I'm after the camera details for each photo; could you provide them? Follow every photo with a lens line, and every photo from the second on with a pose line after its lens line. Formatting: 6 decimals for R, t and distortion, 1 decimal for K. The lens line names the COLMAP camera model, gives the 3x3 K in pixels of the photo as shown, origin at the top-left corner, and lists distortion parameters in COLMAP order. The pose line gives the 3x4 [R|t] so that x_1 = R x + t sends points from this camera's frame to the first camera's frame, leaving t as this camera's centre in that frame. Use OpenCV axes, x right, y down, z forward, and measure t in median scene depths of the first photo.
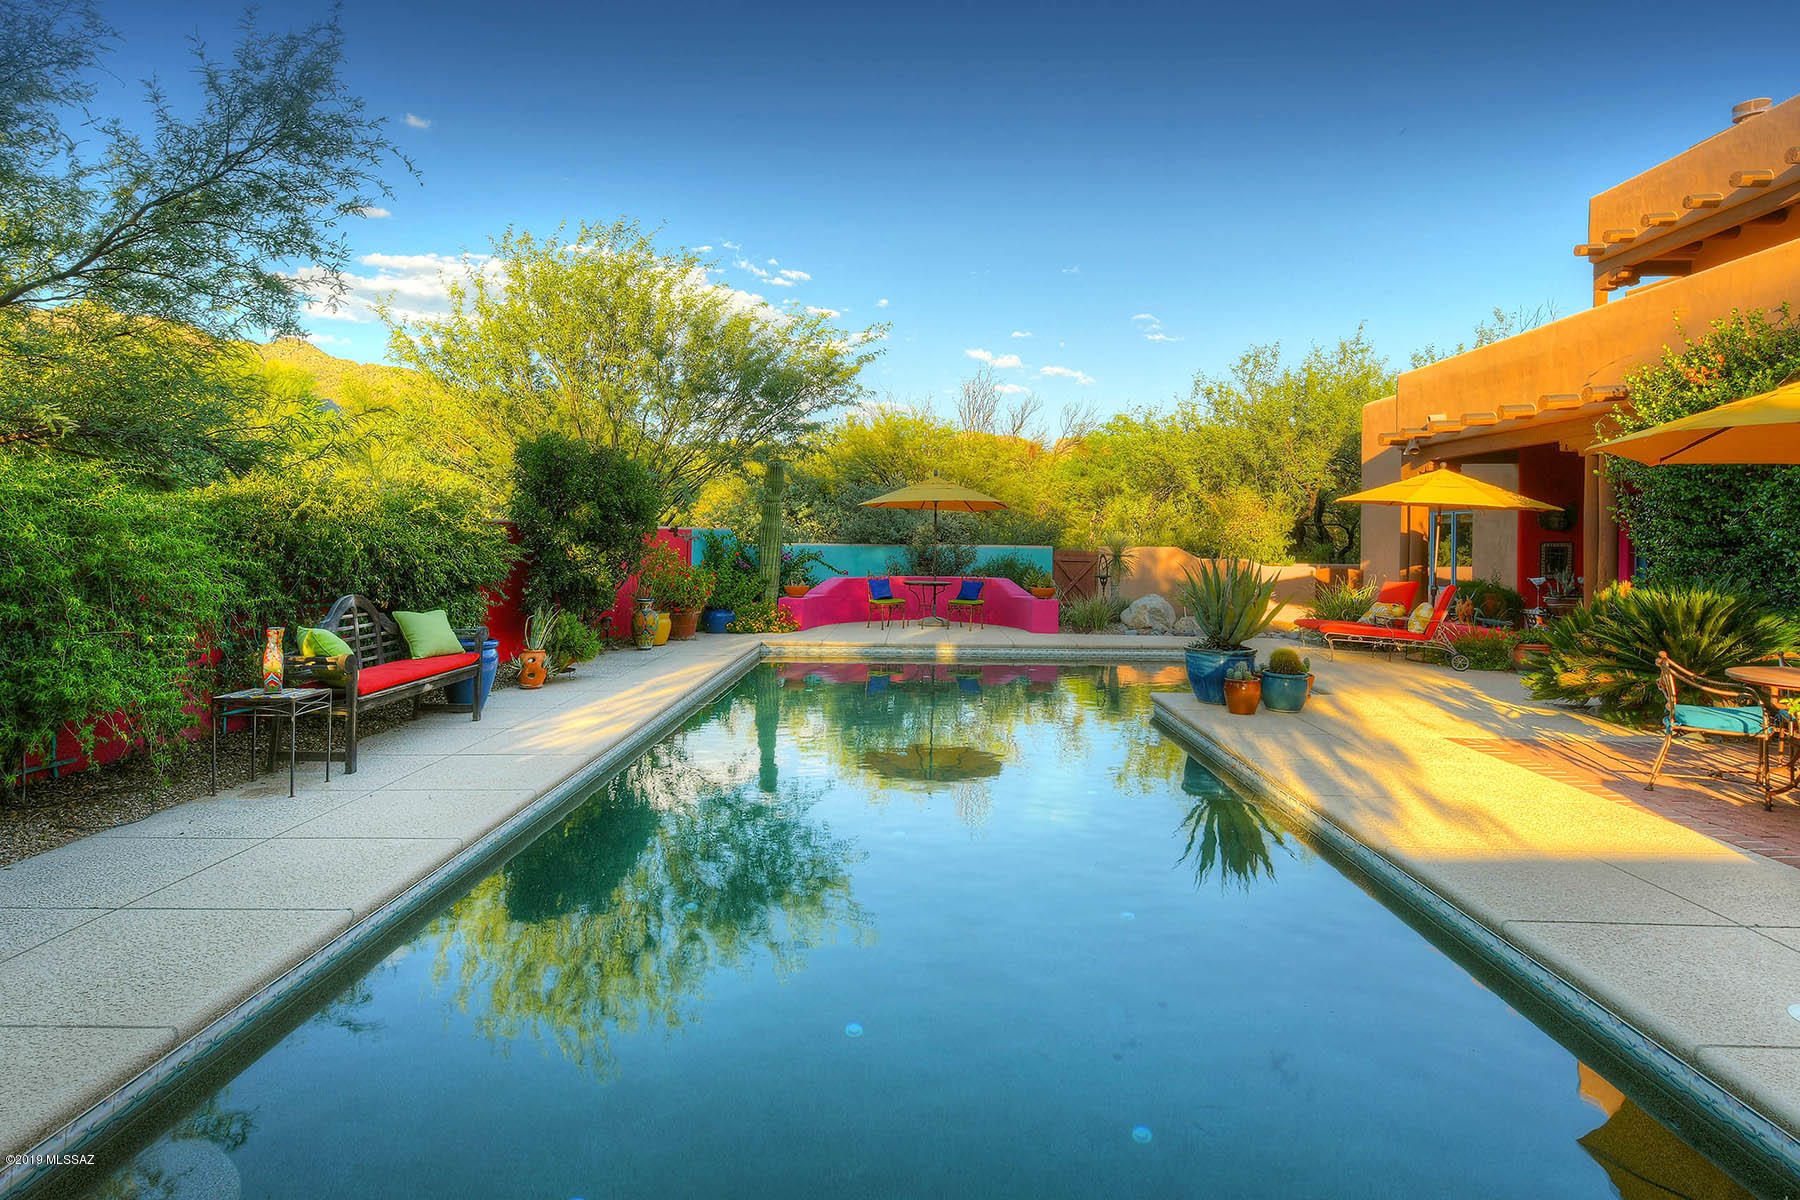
lens RADIAL K [[1003.3, 0, 899.1], [0, 1003.3, 600.9], [0, 0, 1]] dist [0.000542, 0.000162]
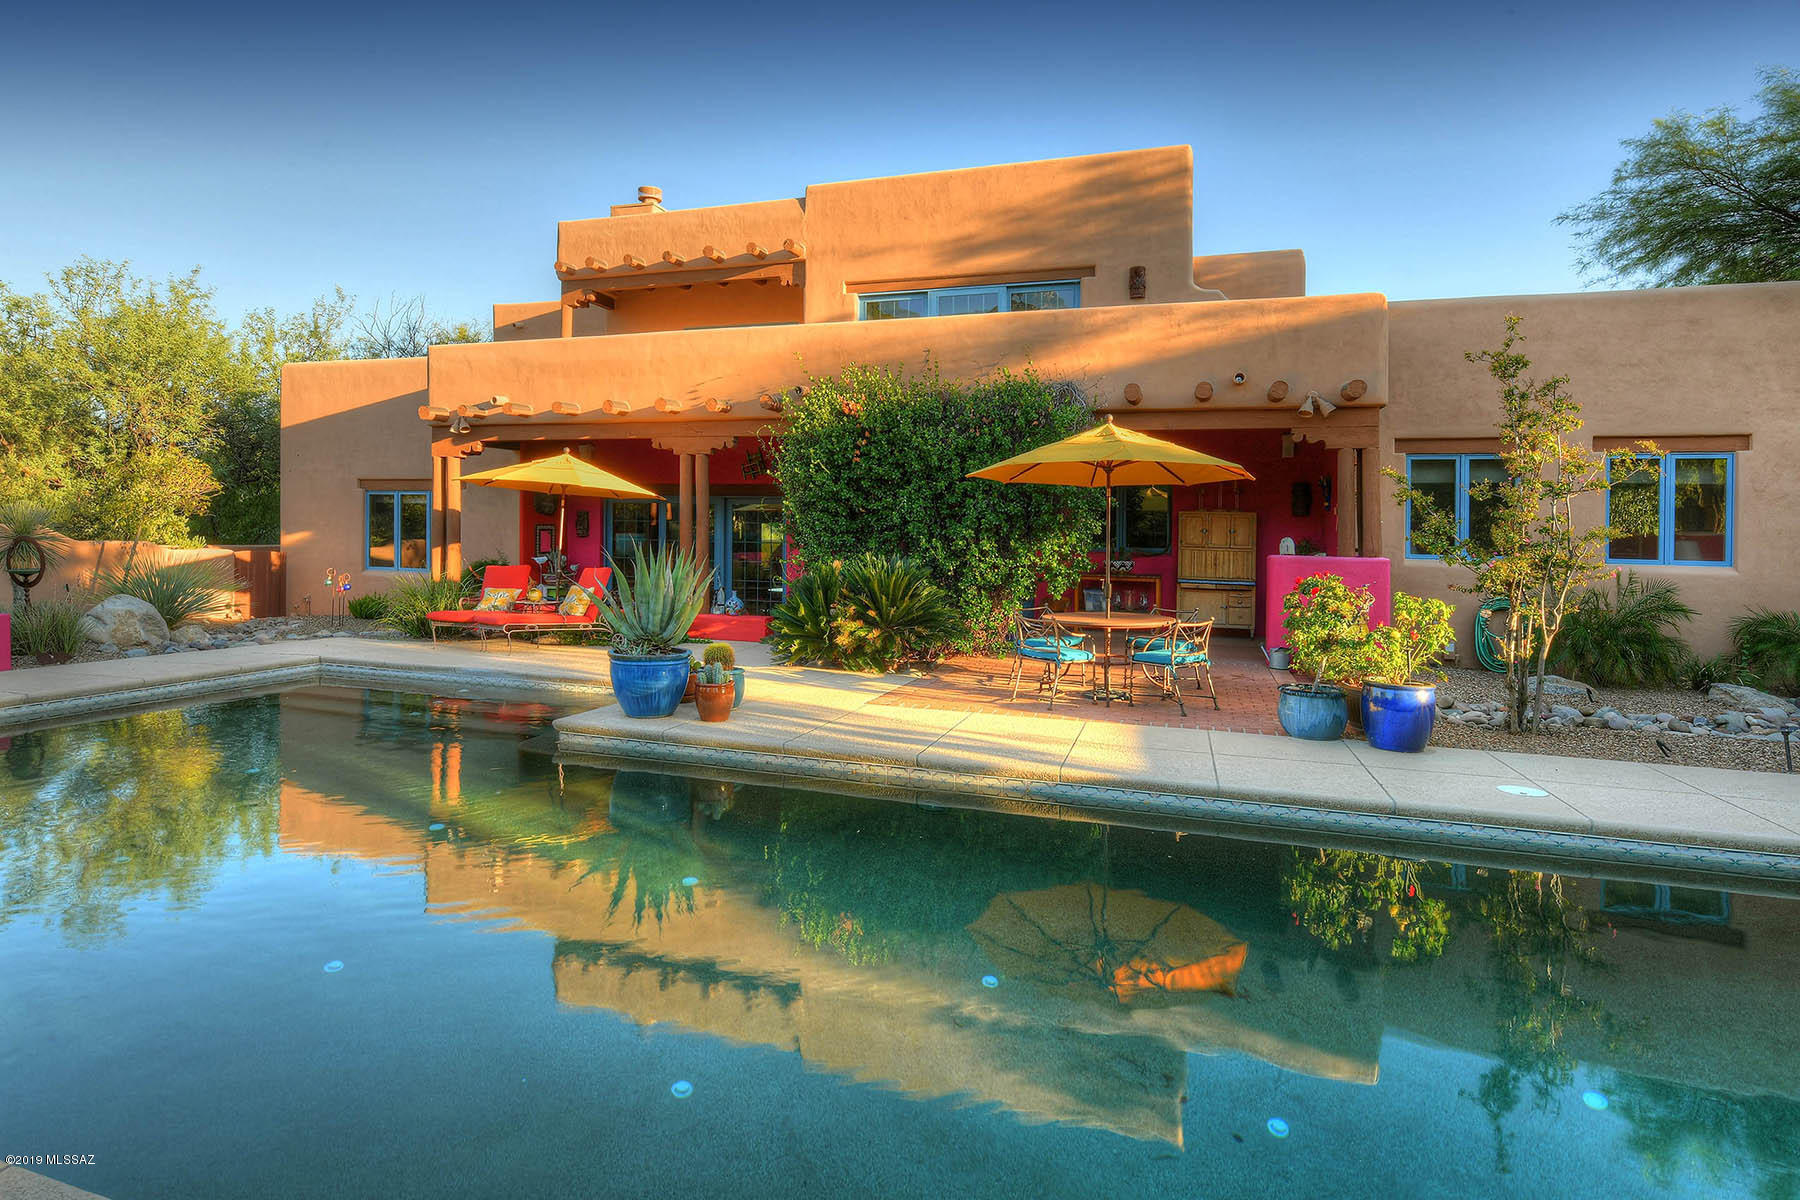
lens RADIAL K [[930.2, 0, 860.7], [0, 930.2, 557.4], [0, 0, 1]] dist [-0.007149, -0.000836]
pose [[0.312987, -0.025392, 0.949418, -0.200451], [0.035395, 0.999260, 0.015057, -0.024633], [-0.949098, 0.028892, 0.313654, 0.338724]]
